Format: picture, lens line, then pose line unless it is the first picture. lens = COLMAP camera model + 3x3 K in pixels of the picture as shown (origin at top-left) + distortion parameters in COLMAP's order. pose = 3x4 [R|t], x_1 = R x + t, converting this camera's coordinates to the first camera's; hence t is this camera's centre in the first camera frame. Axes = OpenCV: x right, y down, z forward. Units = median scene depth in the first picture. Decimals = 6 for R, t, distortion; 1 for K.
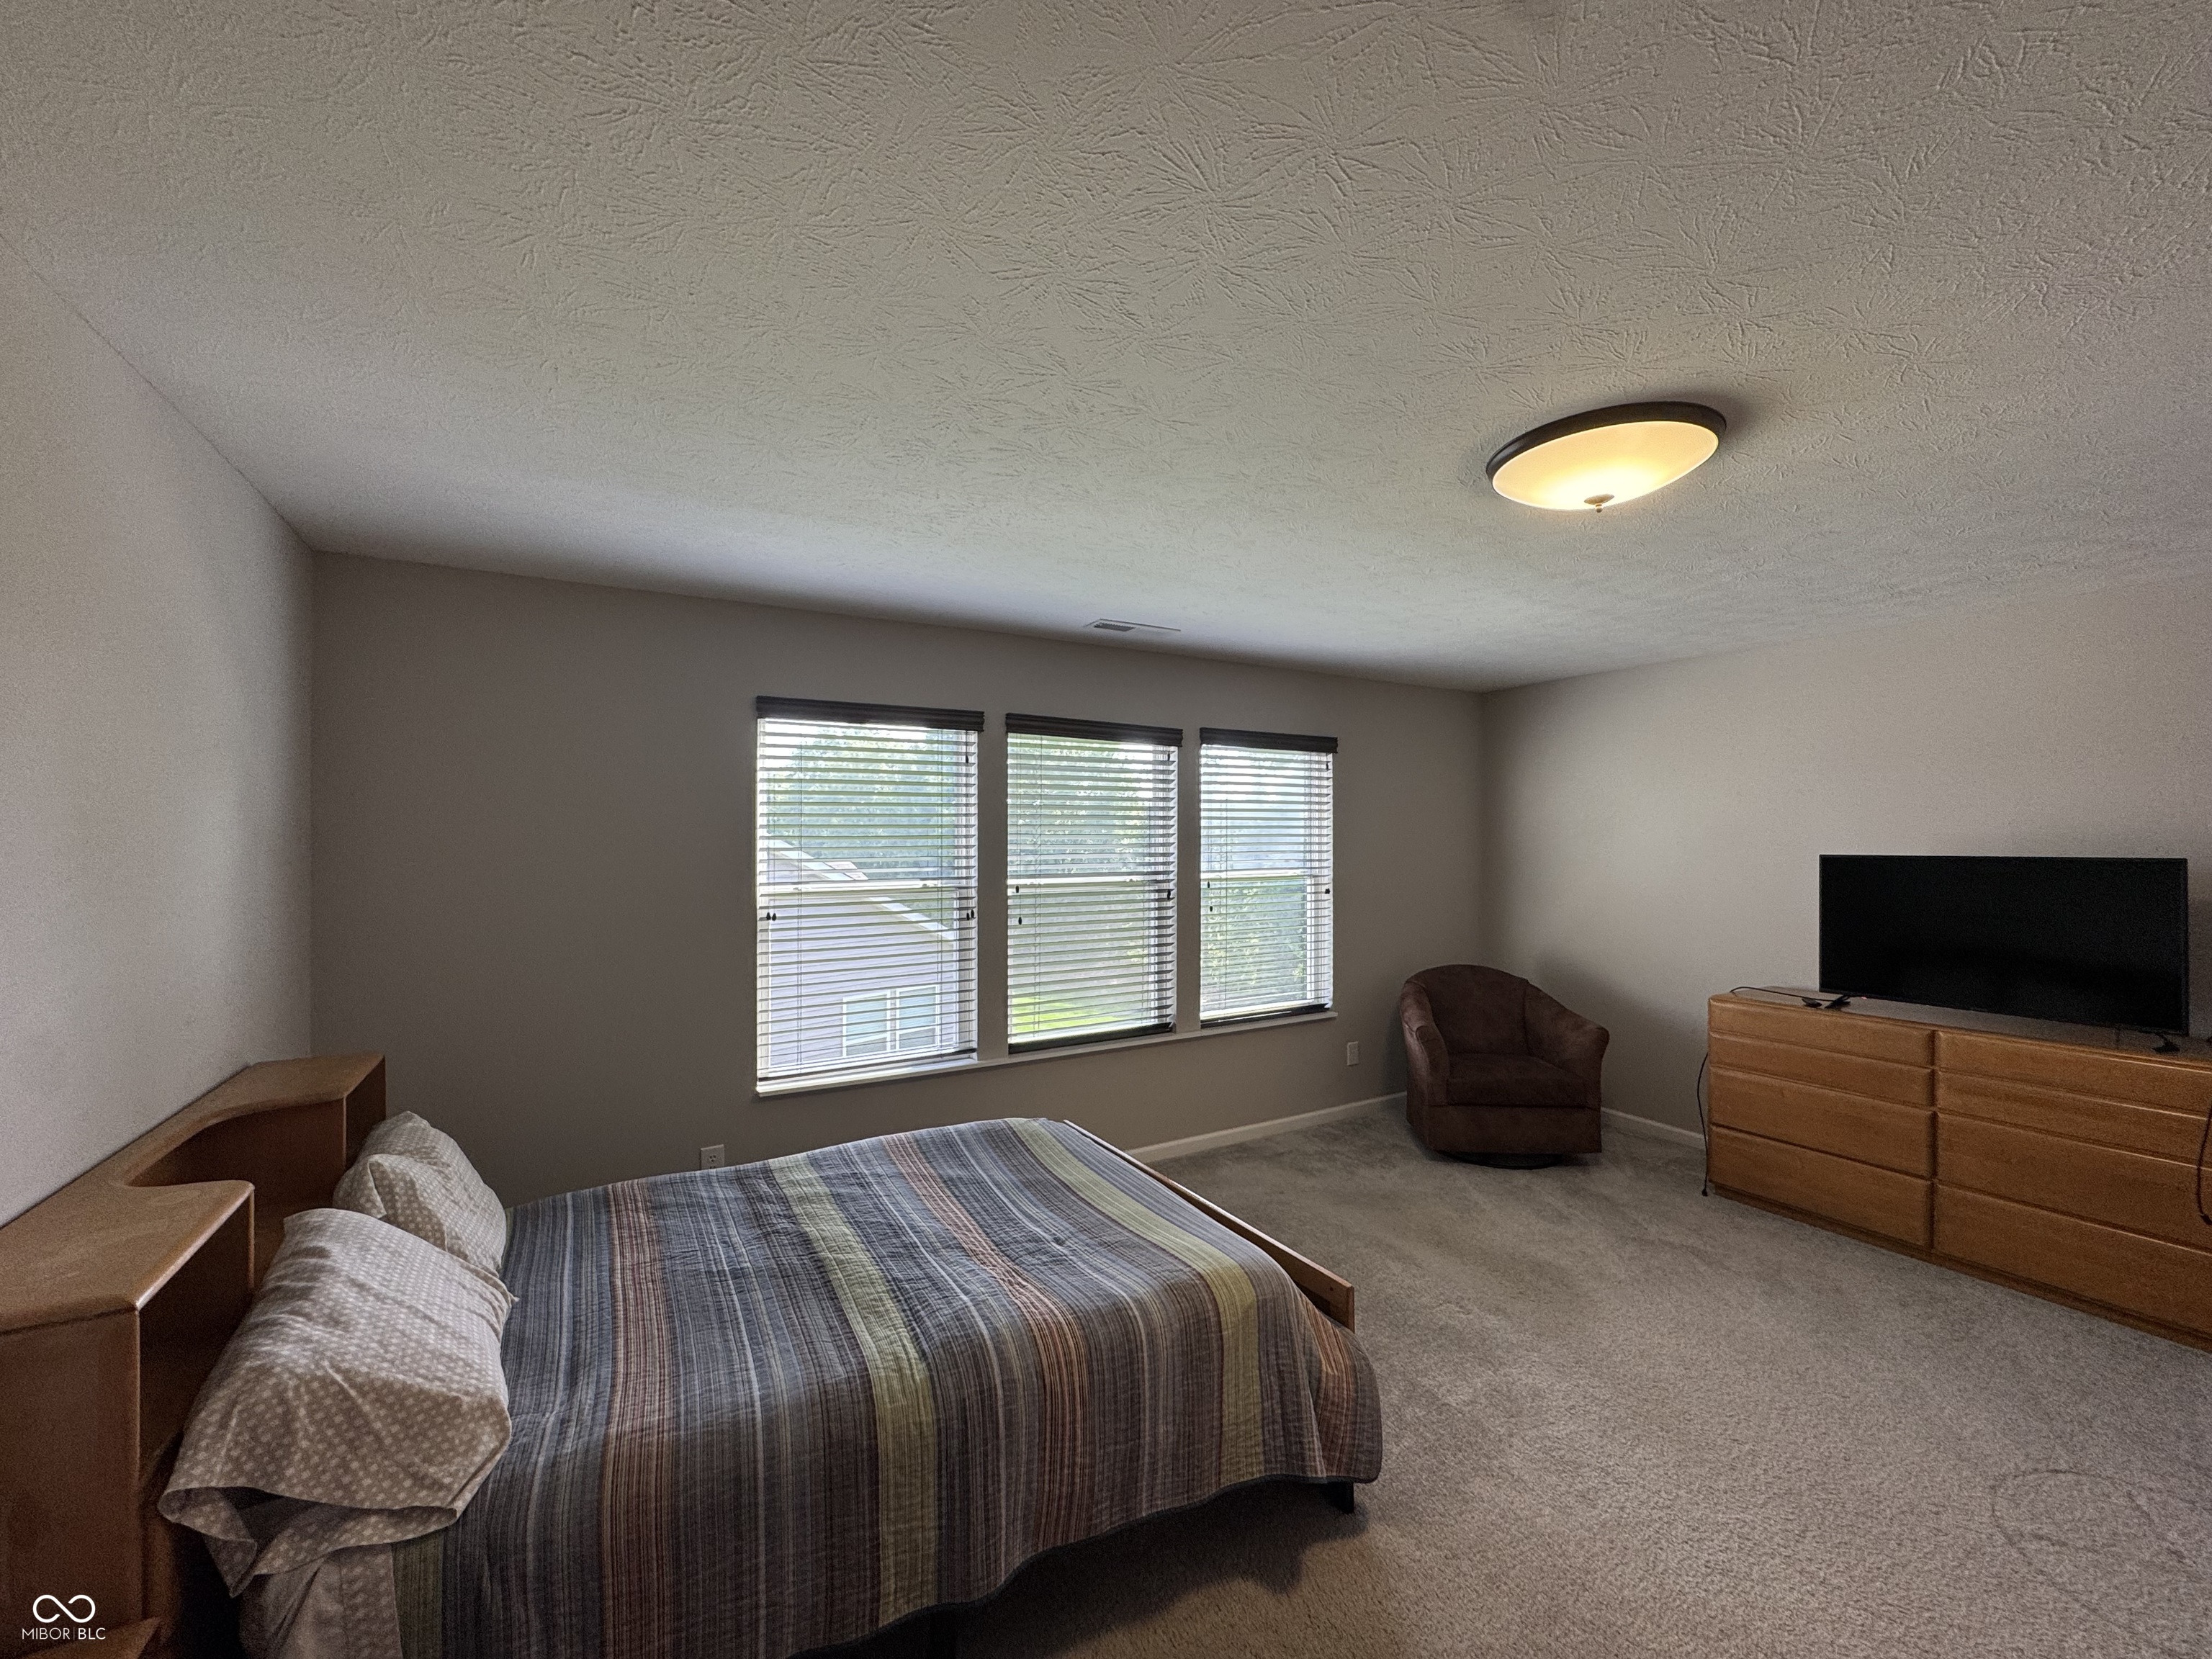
lens RADIAL K [[879.7, 0, 1103.8], [0, 879.7, 843.0], [0, 0, 1]] dist [-0.001647, 0.000221]
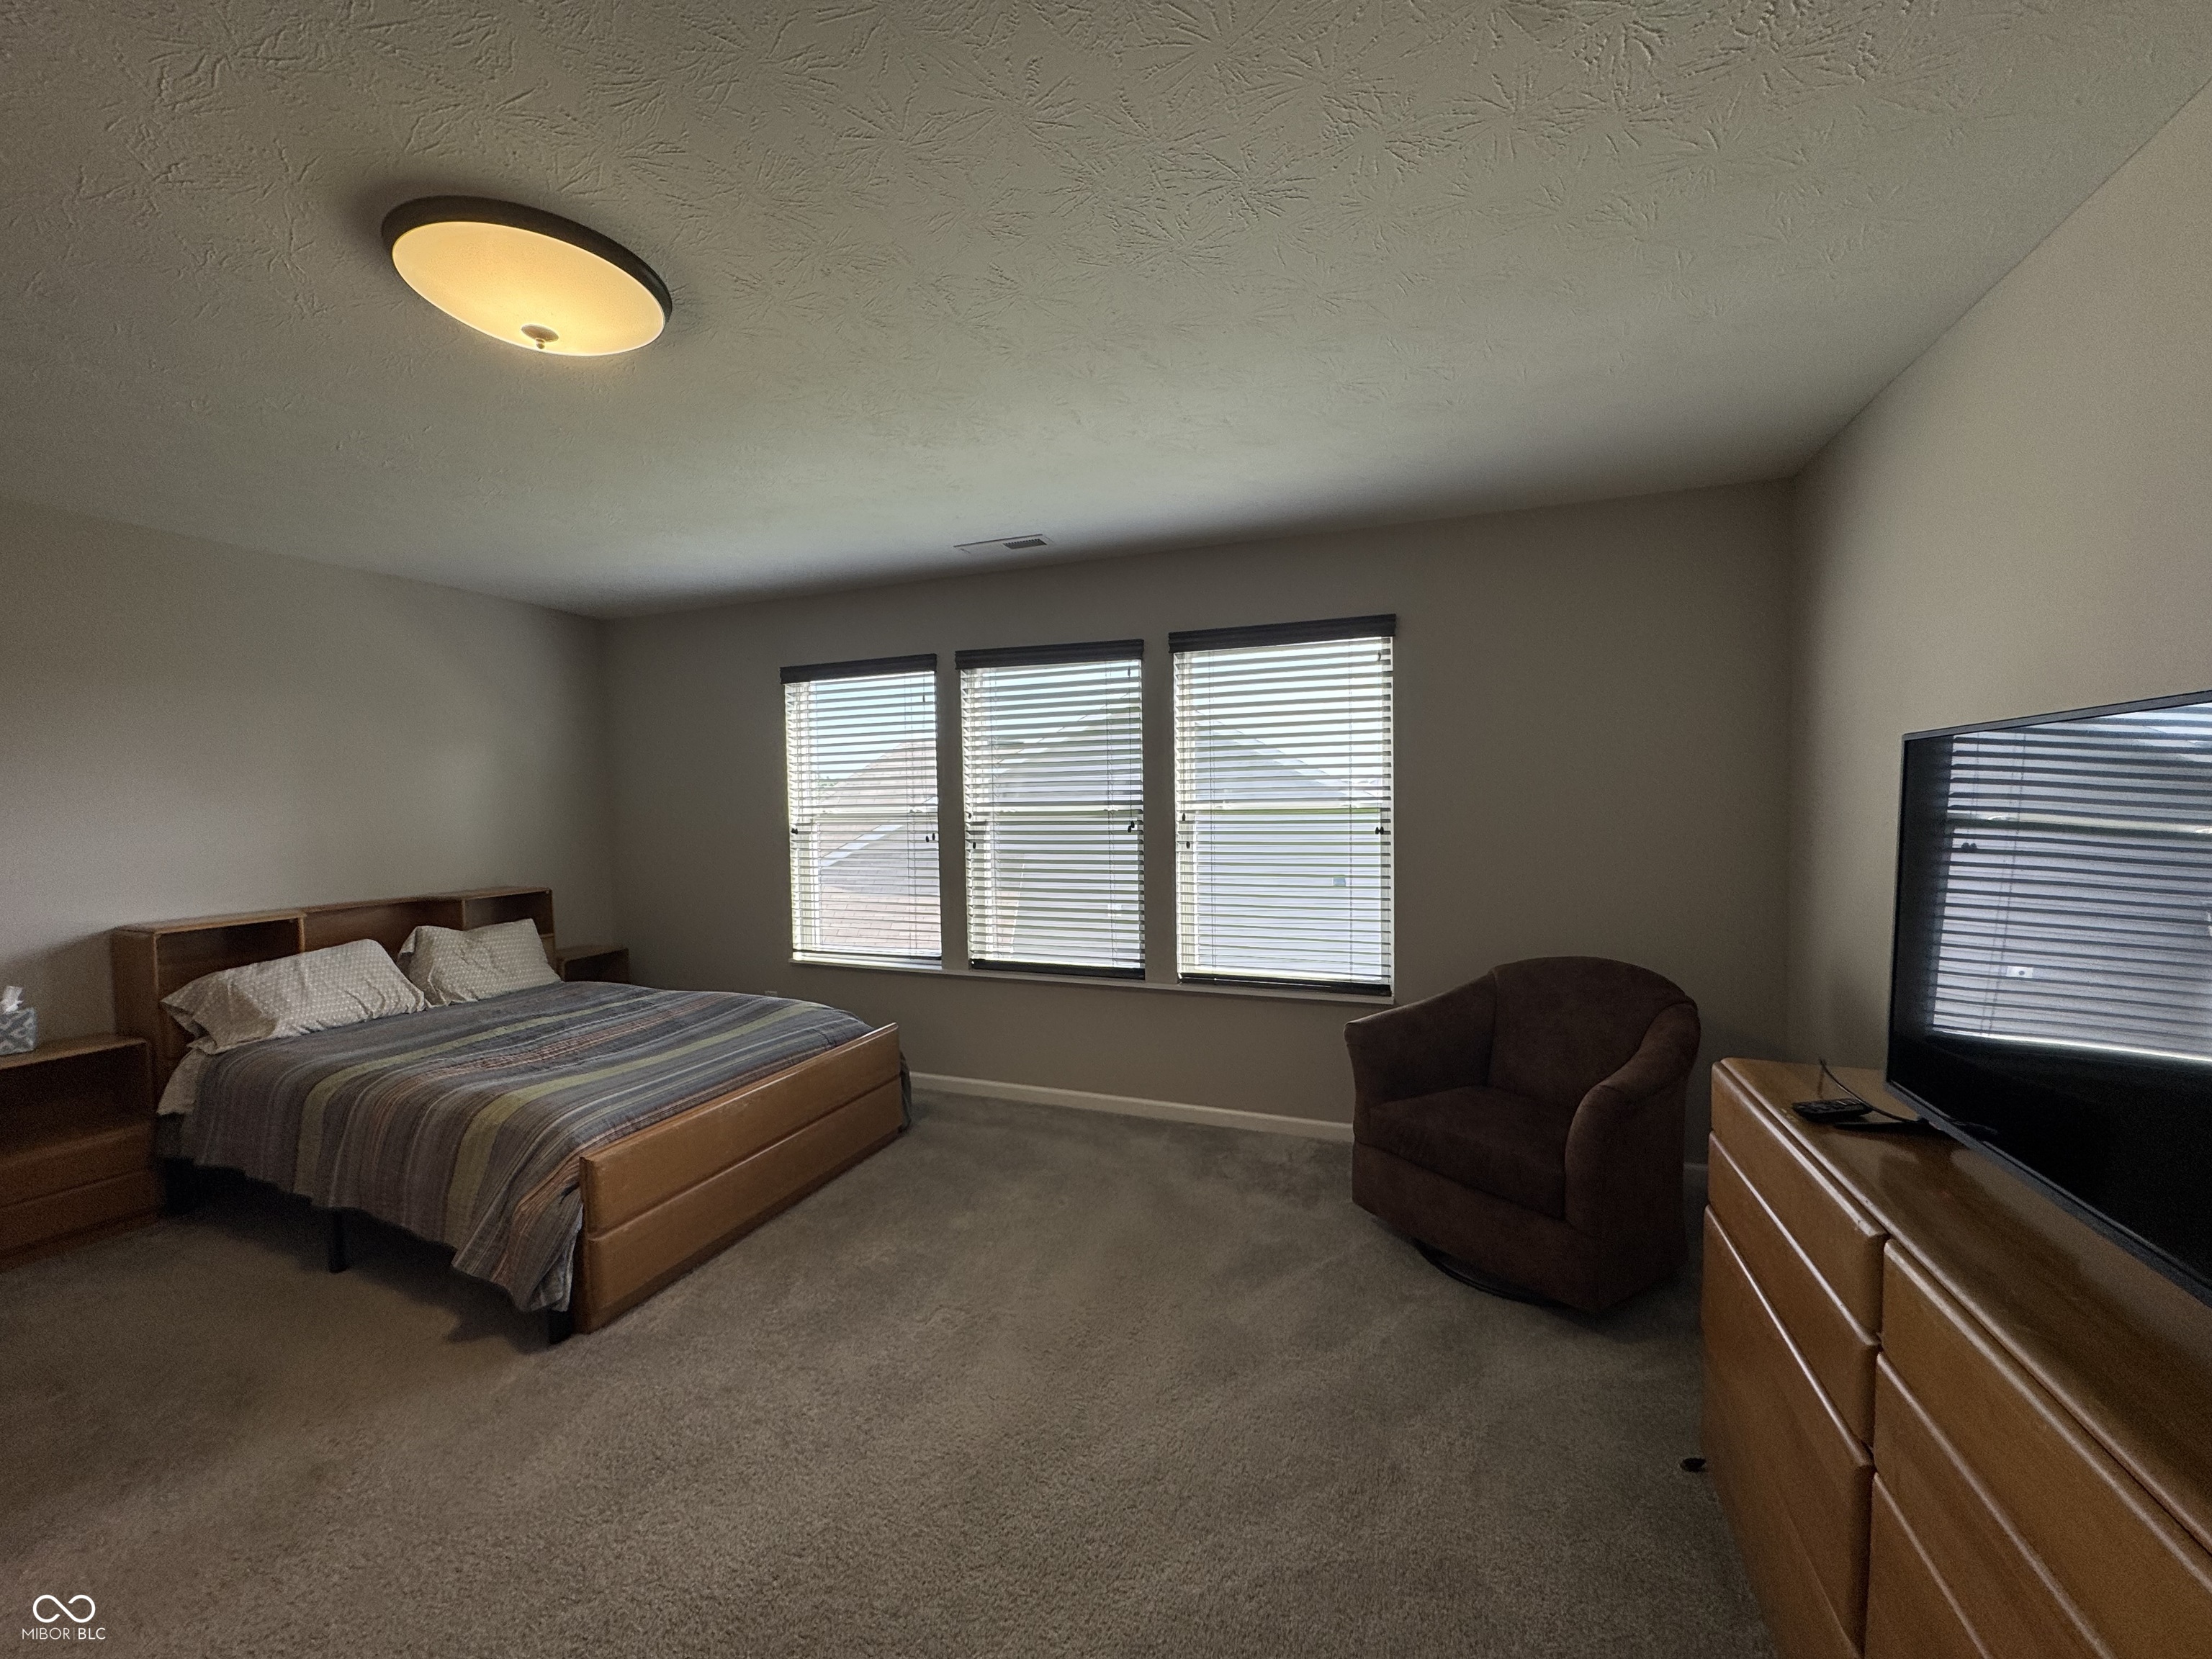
lens RADIAL K [[879.7, 0, 1106.9], [0, 879.7, 844.2], [0, 0, 1]] dist [-0.001647, 0.000221]
pose [[0.622786, 0.032693, -0.781709, 0.823385], [0.008024, 0.998807, 0.048165, 0.035675], [0.782351, -0.036269, 0.621781, 0.453475]]
